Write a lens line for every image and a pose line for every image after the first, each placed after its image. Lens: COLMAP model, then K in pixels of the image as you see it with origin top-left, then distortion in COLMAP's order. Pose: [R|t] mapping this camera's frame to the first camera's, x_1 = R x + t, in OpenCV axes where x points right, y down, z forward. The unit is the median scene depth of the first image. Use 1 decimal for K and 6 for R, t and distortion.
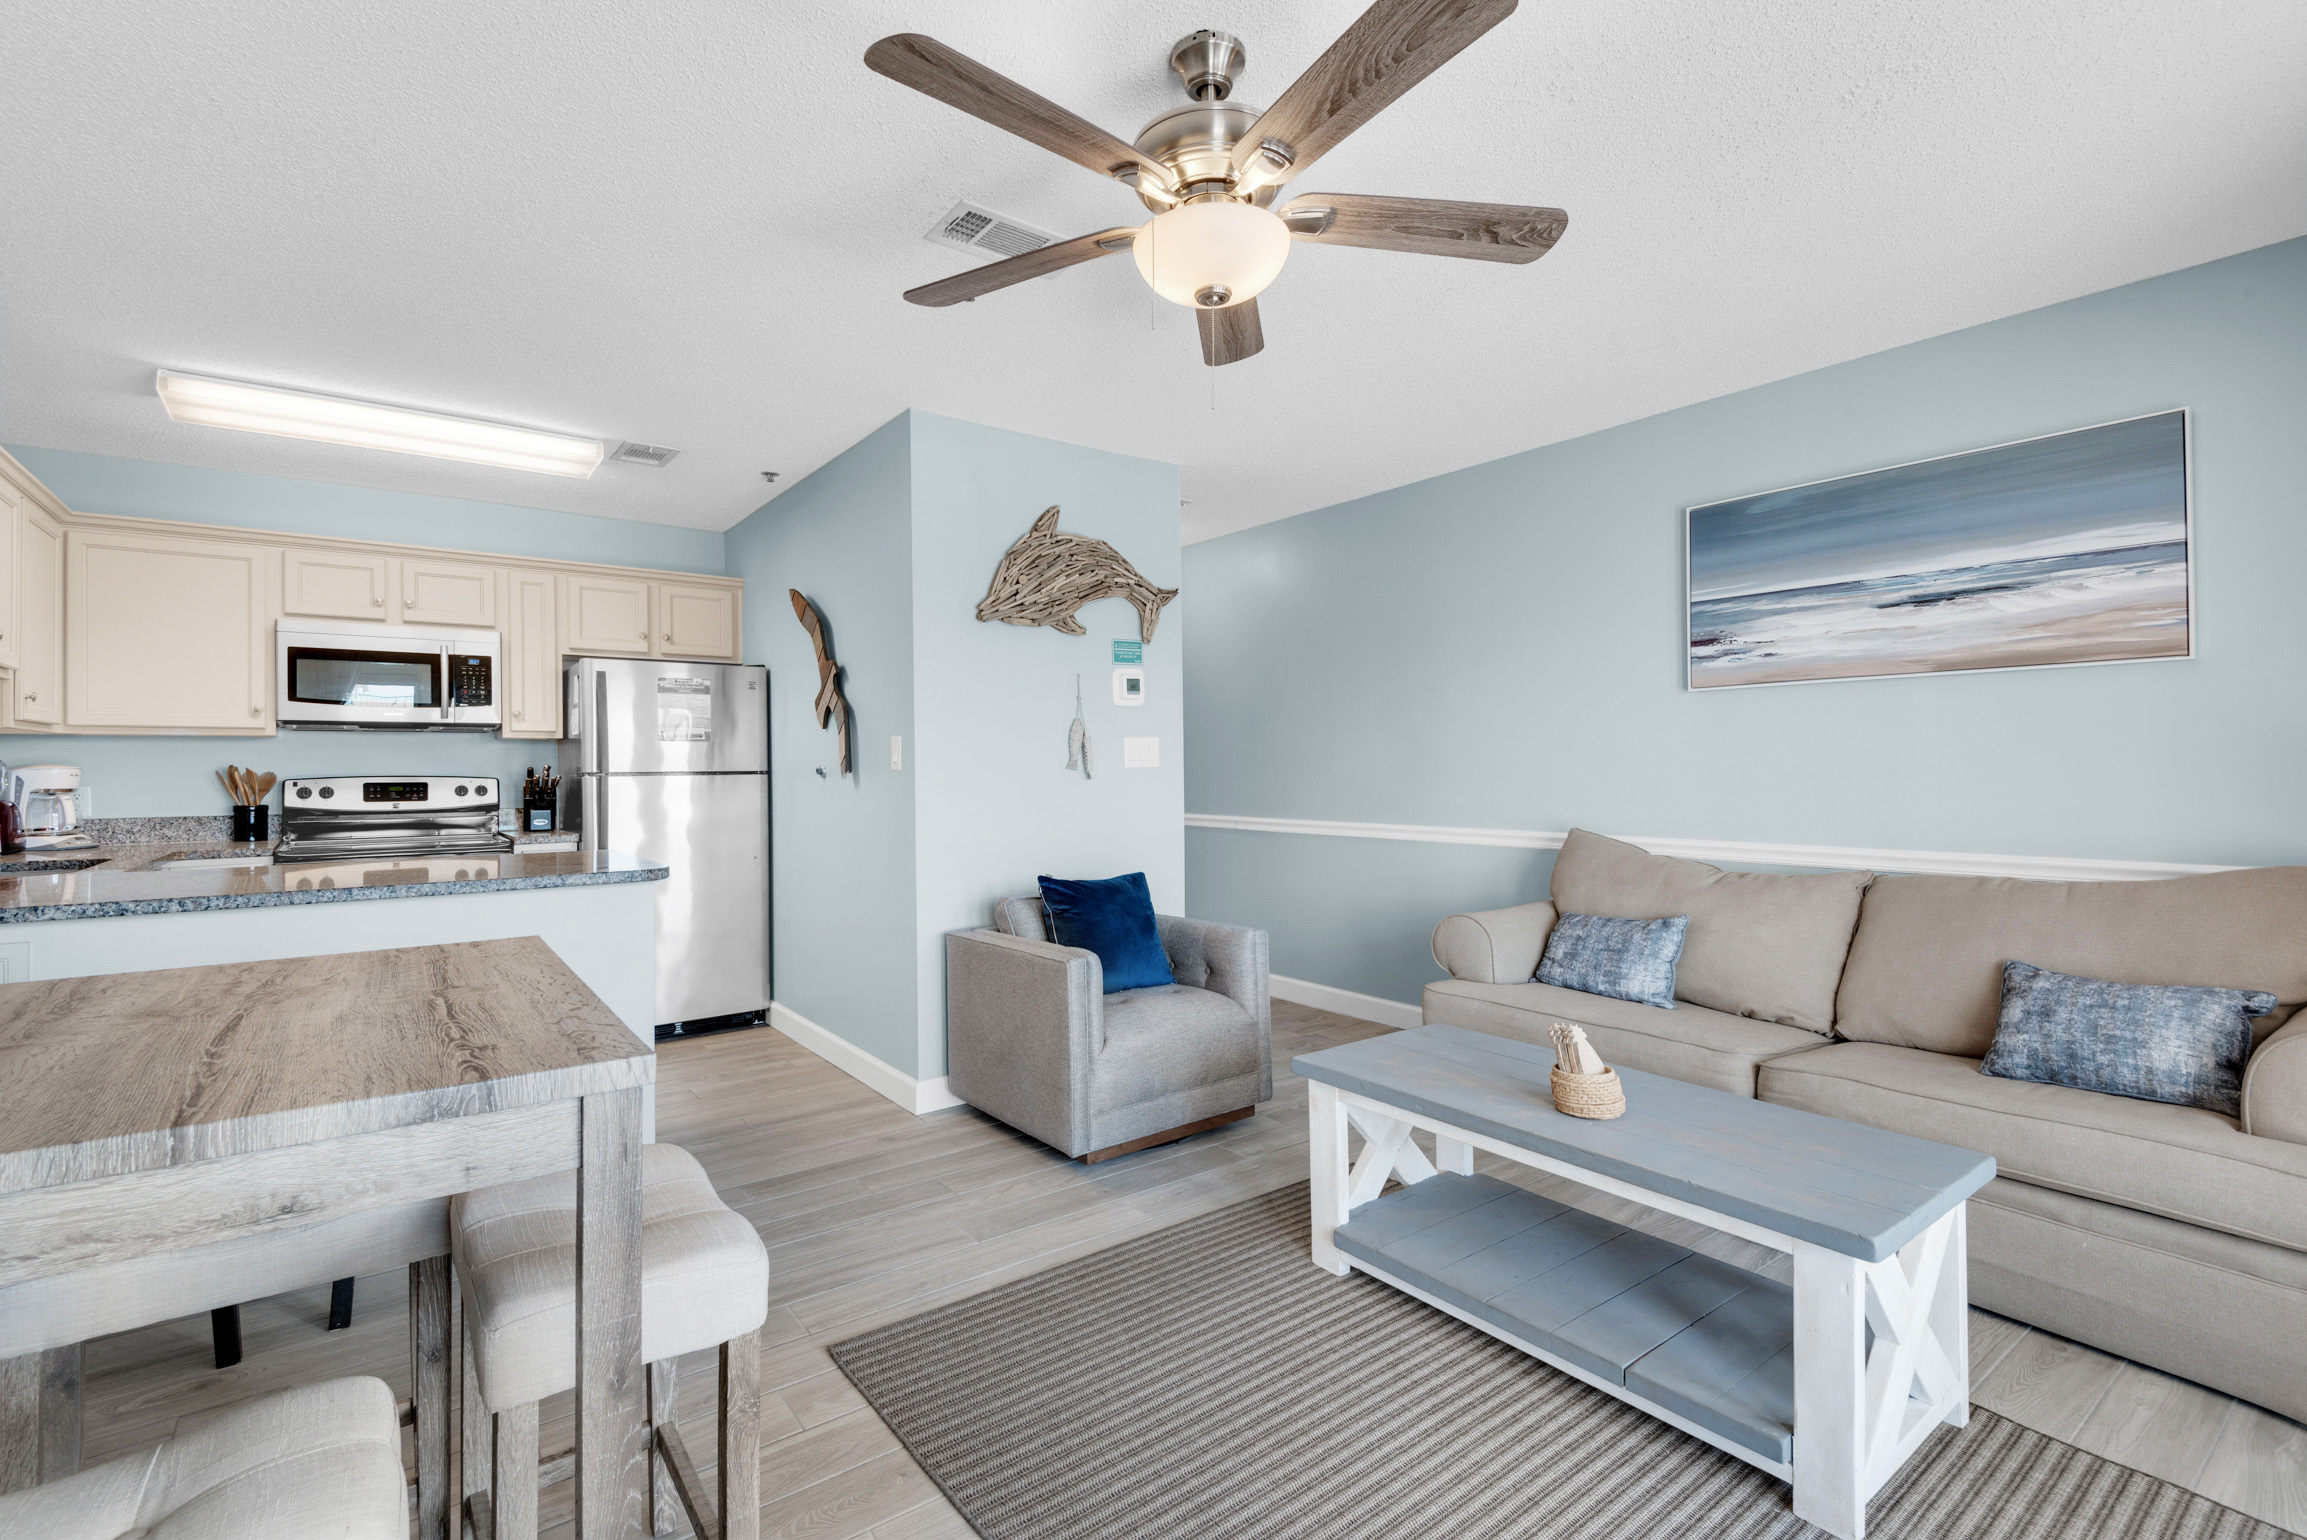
lens RADIAL K [[1033.3, 0, 1146.7], [0, 1033.3, 763.3], [0, 0, 1]] dist [0.001493, -0.006060]
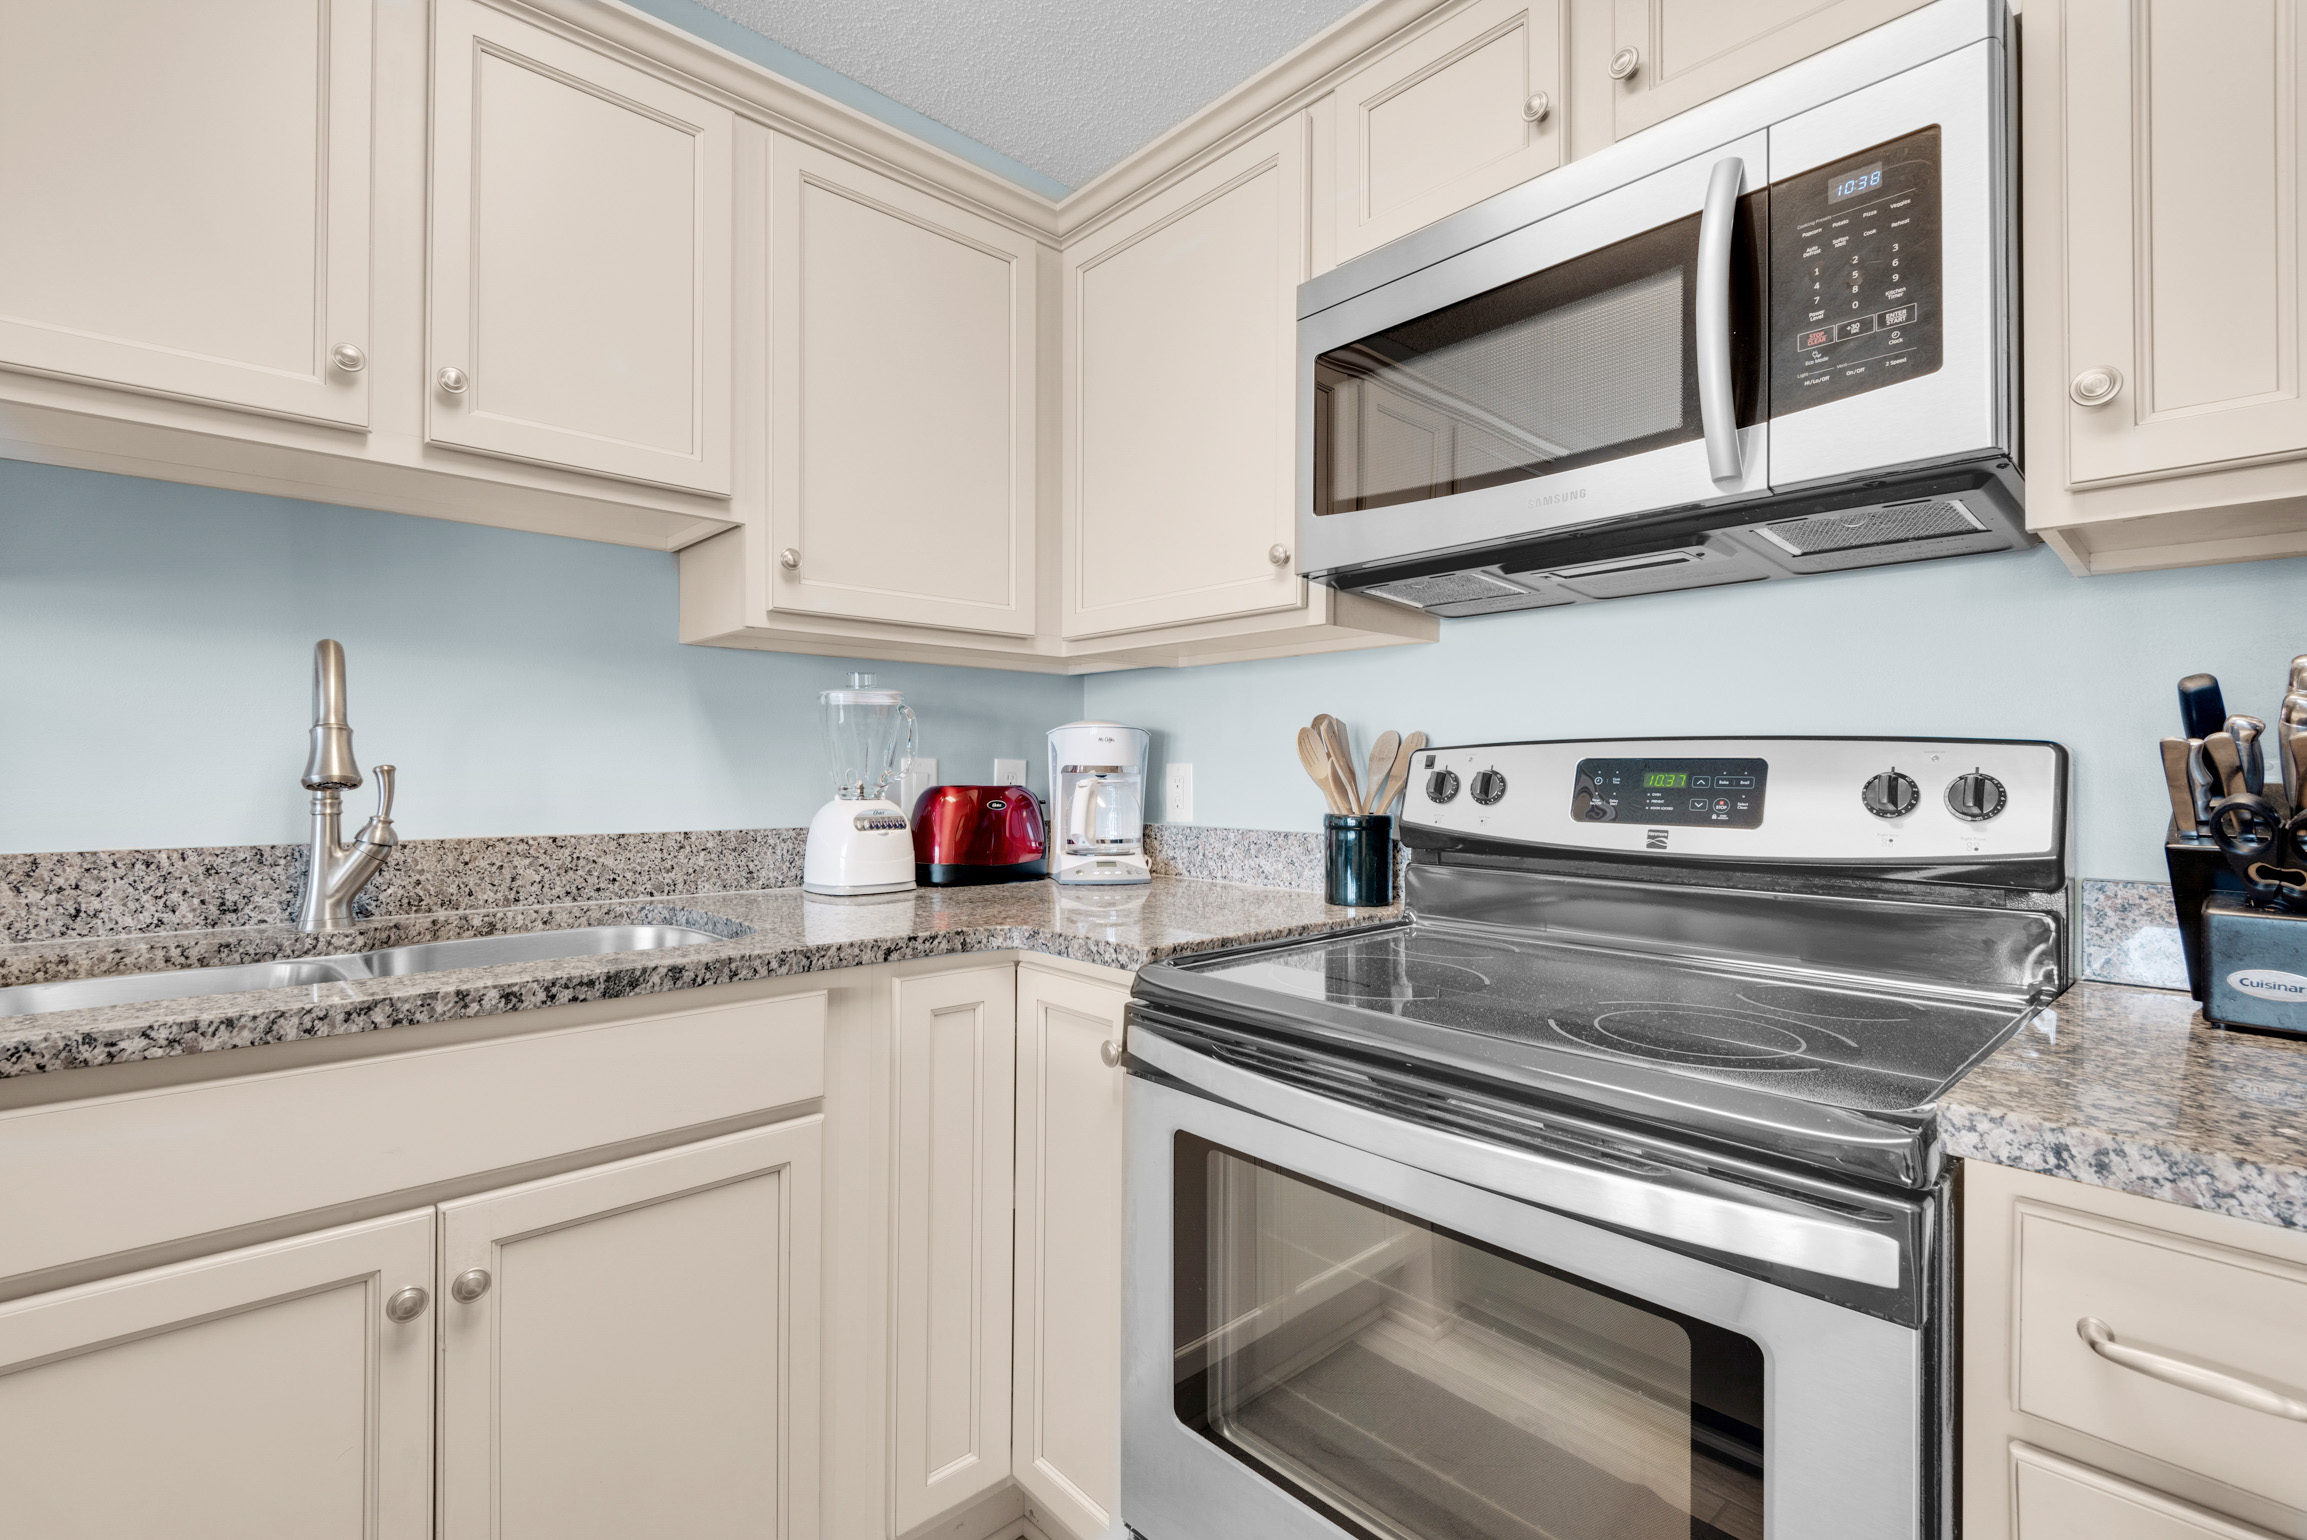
lens RADIAL K [[1033.3, 0, 1146.7], [0, 1033.3, 763.3], [0, 0, 1]] dist [0.001493, -0.006060]
pose [[0.095468, 0.002119, -0.995430, -0.454083], [0.002037, 0.999995, 0.002324, 0.018976], [0.995430, -0.002250, 0.095463, 0.834567]]
